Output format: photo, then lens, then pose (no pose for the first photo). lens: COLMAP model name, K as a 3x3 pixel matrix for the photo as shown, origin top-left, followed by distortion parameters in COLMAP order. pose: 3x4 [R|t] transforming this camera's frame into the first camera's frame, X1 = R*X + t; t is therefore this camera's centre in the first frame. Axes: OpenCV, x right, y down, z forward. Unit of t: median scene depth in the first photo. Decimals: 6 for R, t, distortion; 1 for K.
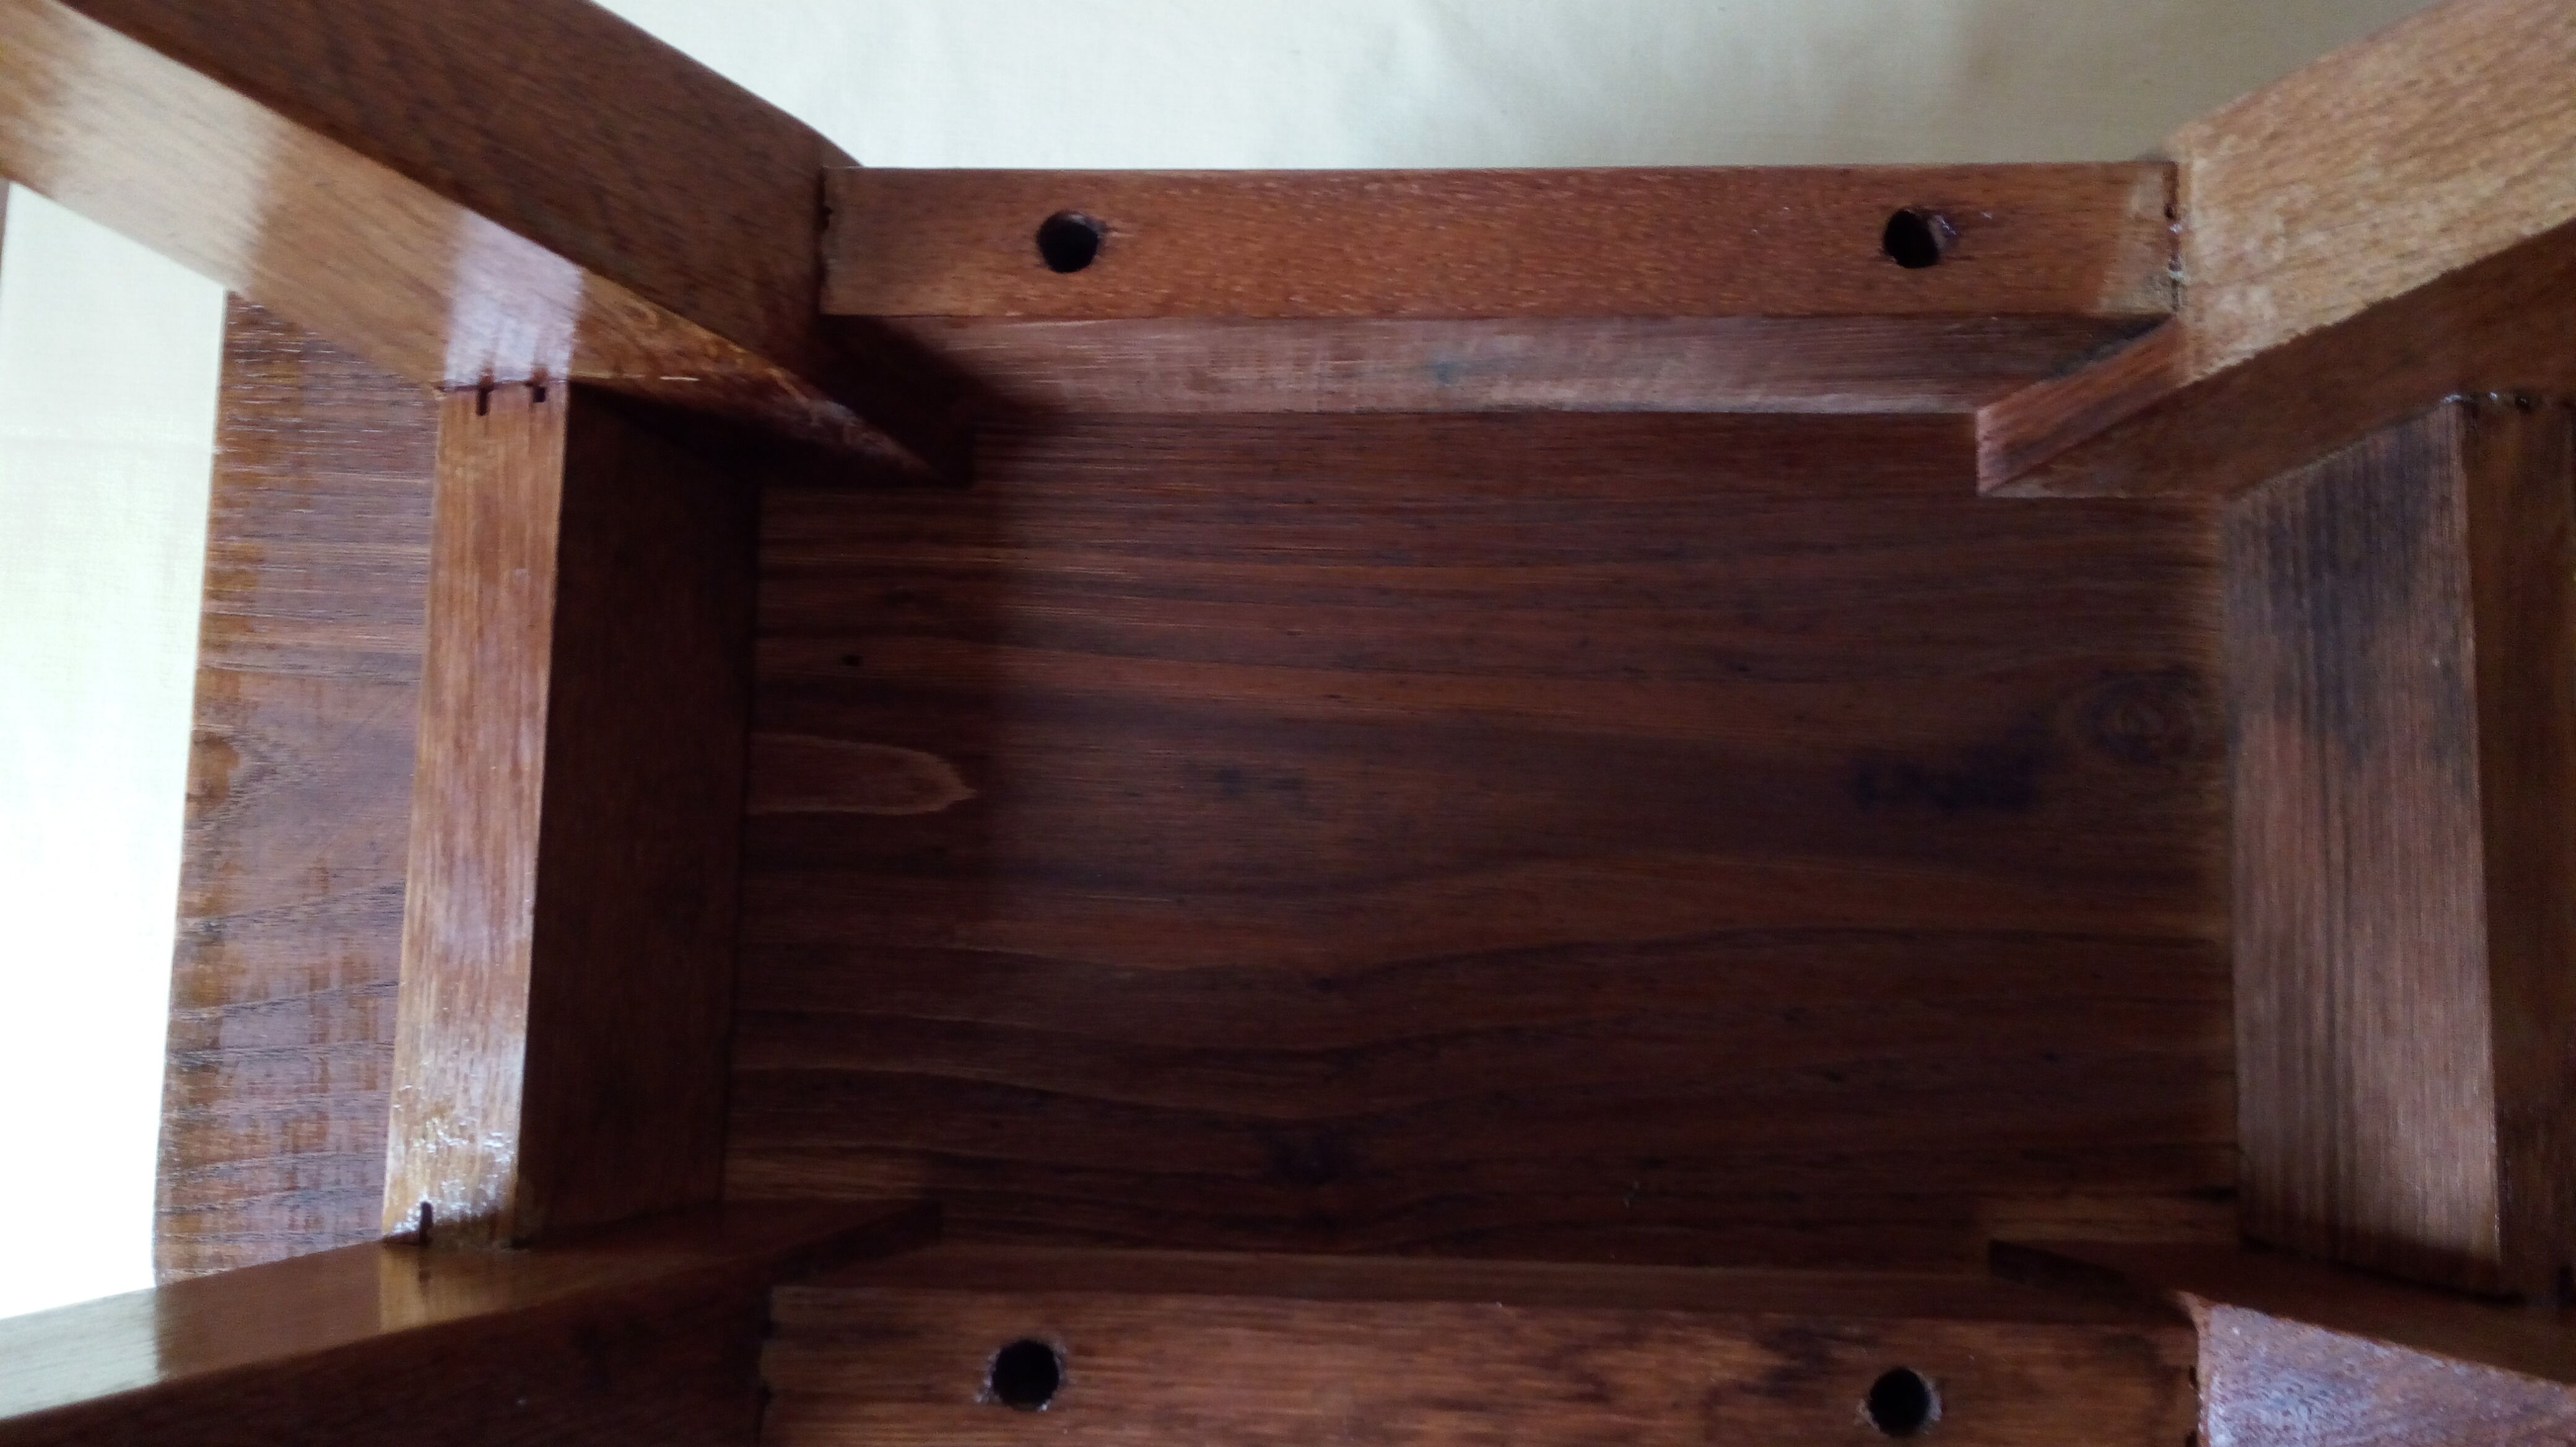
lens RADIAL K [[2050.7, 0, 1288.0], [0, 2050.7, 723.5], [0, 0, 1]] dist [-0.043897, -0.001402]
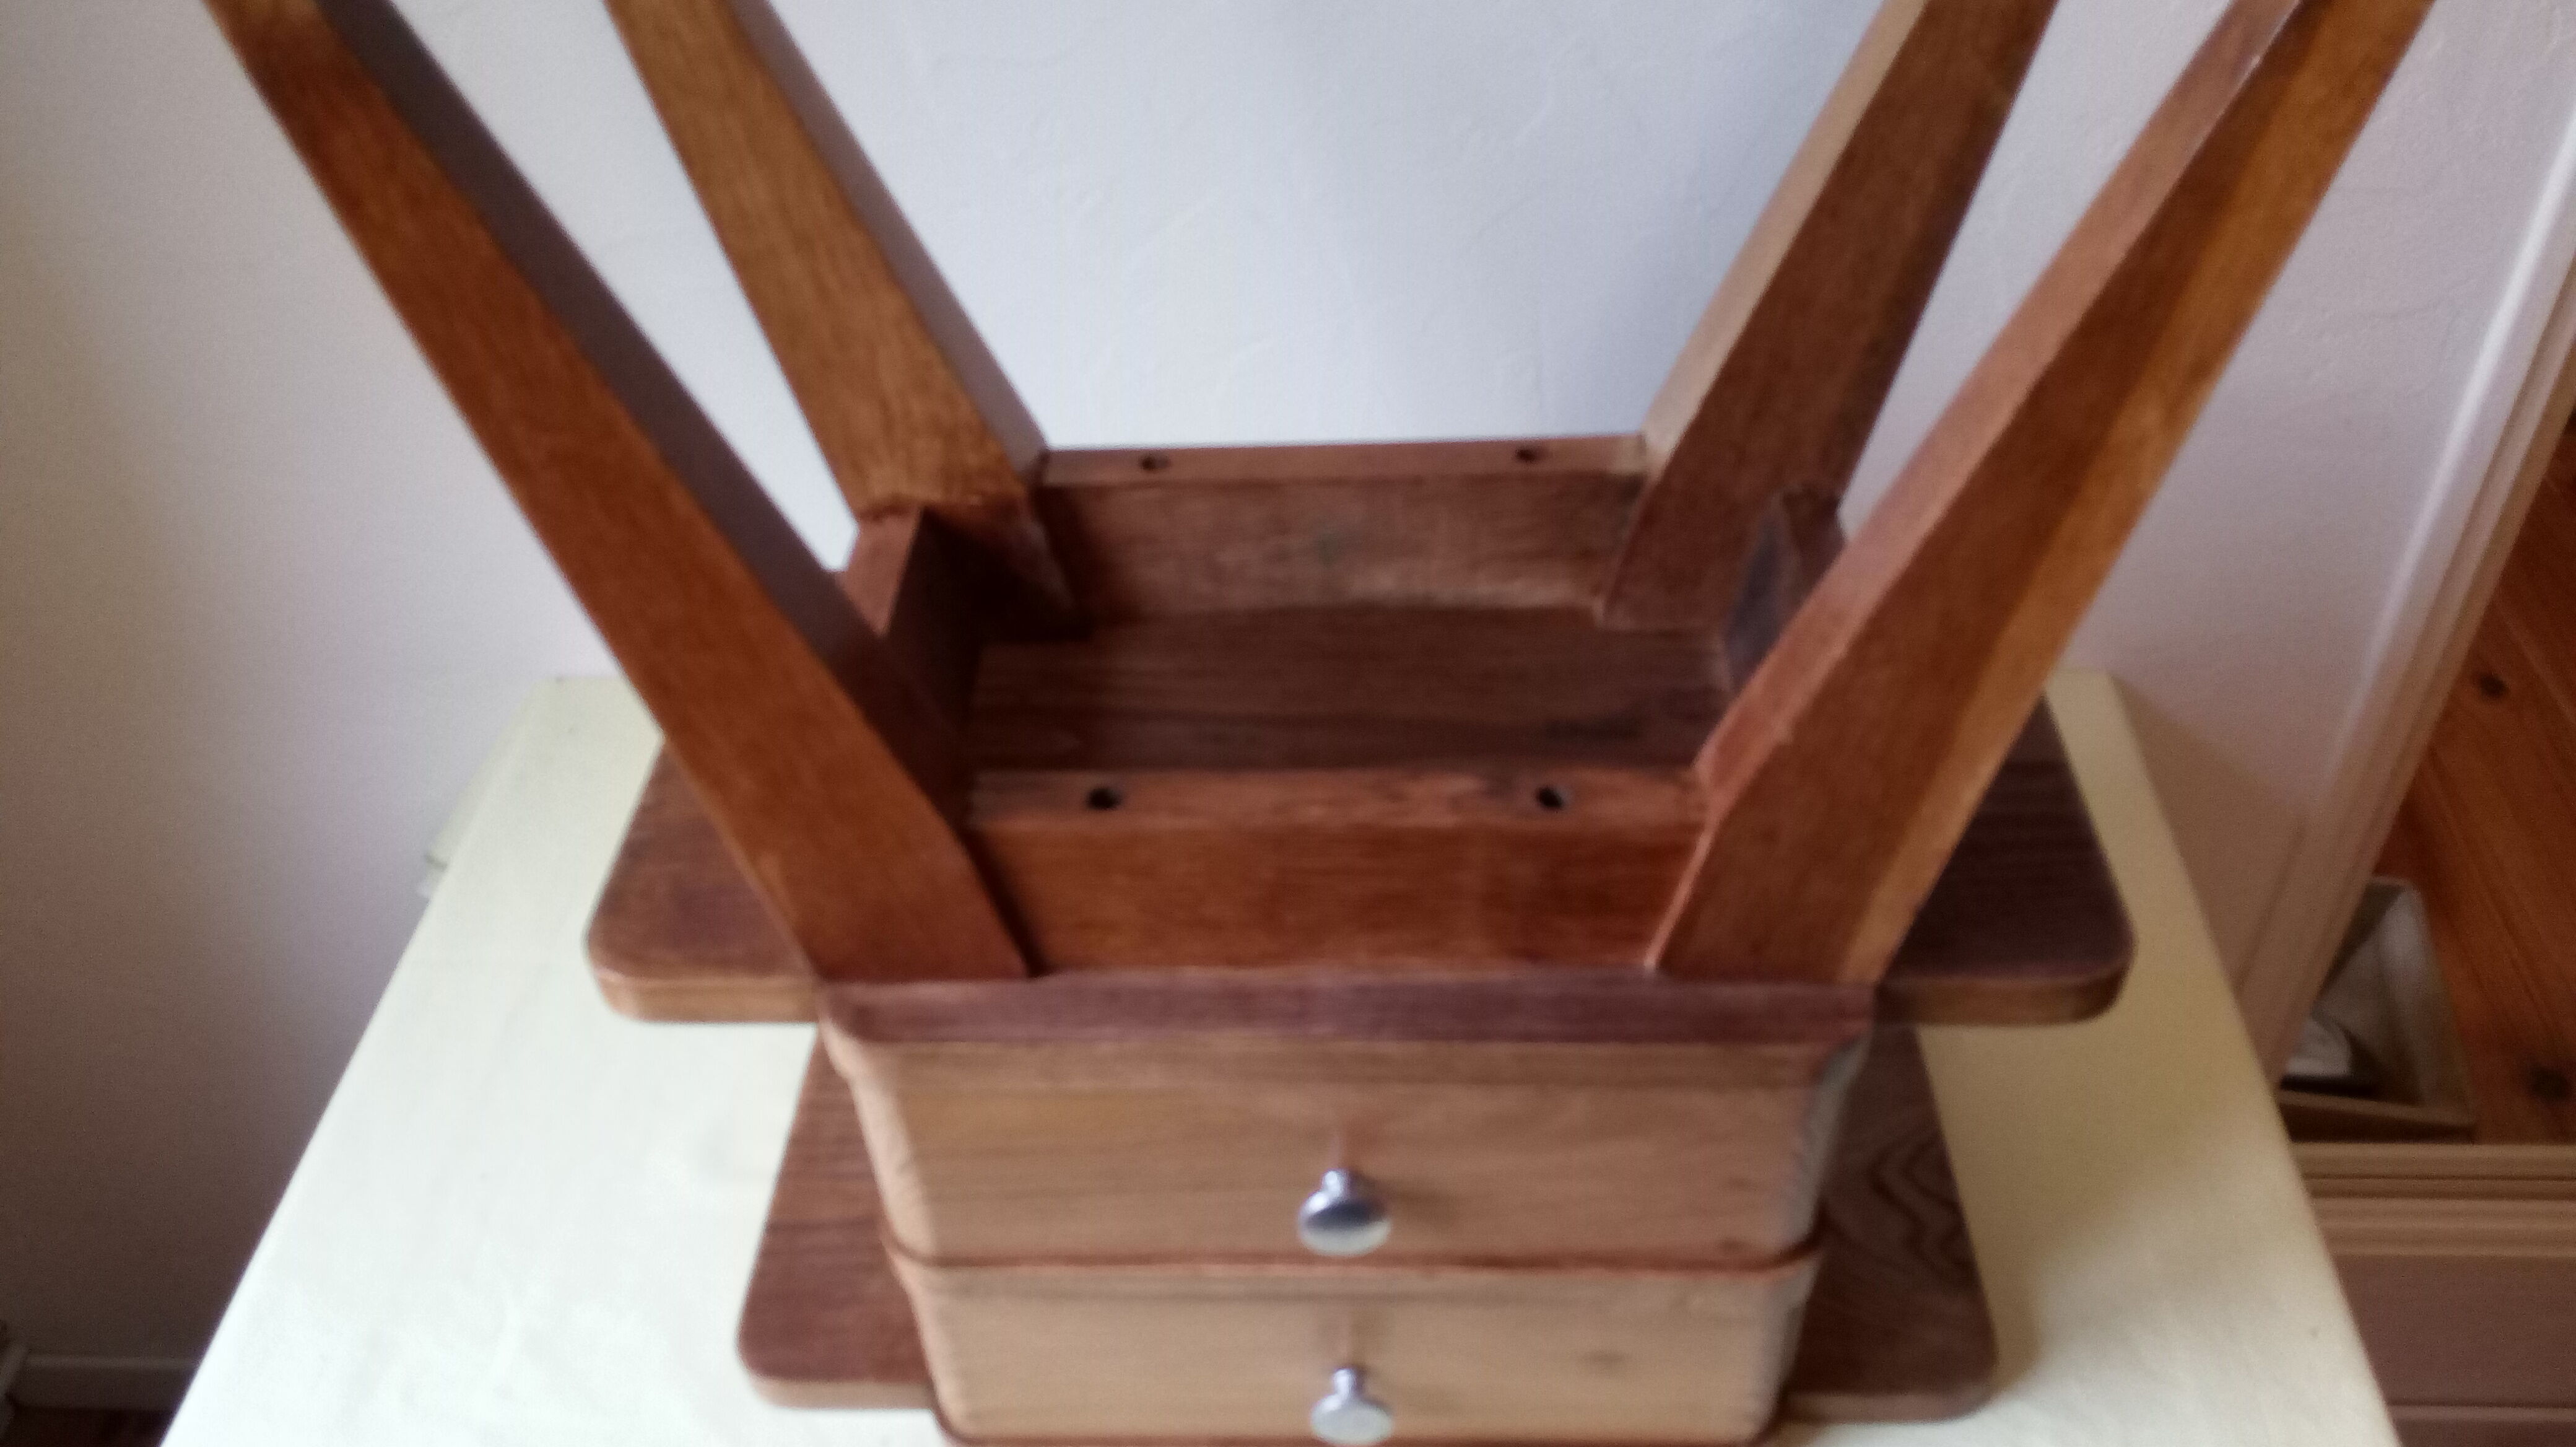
lens RADIAL K [[2050.7, 0, 1288.0], [0, 2050.7, 723.5], [0, 0, 1]] dist [-0.043897, -0.001402]
pose [[0.999919, 0.003899, -0.012083, 0.061662], [-0.011066, 0.734191, -0.678853, 1.360294], [0.006224, 0.678932, 0.734175, -0.413634]]
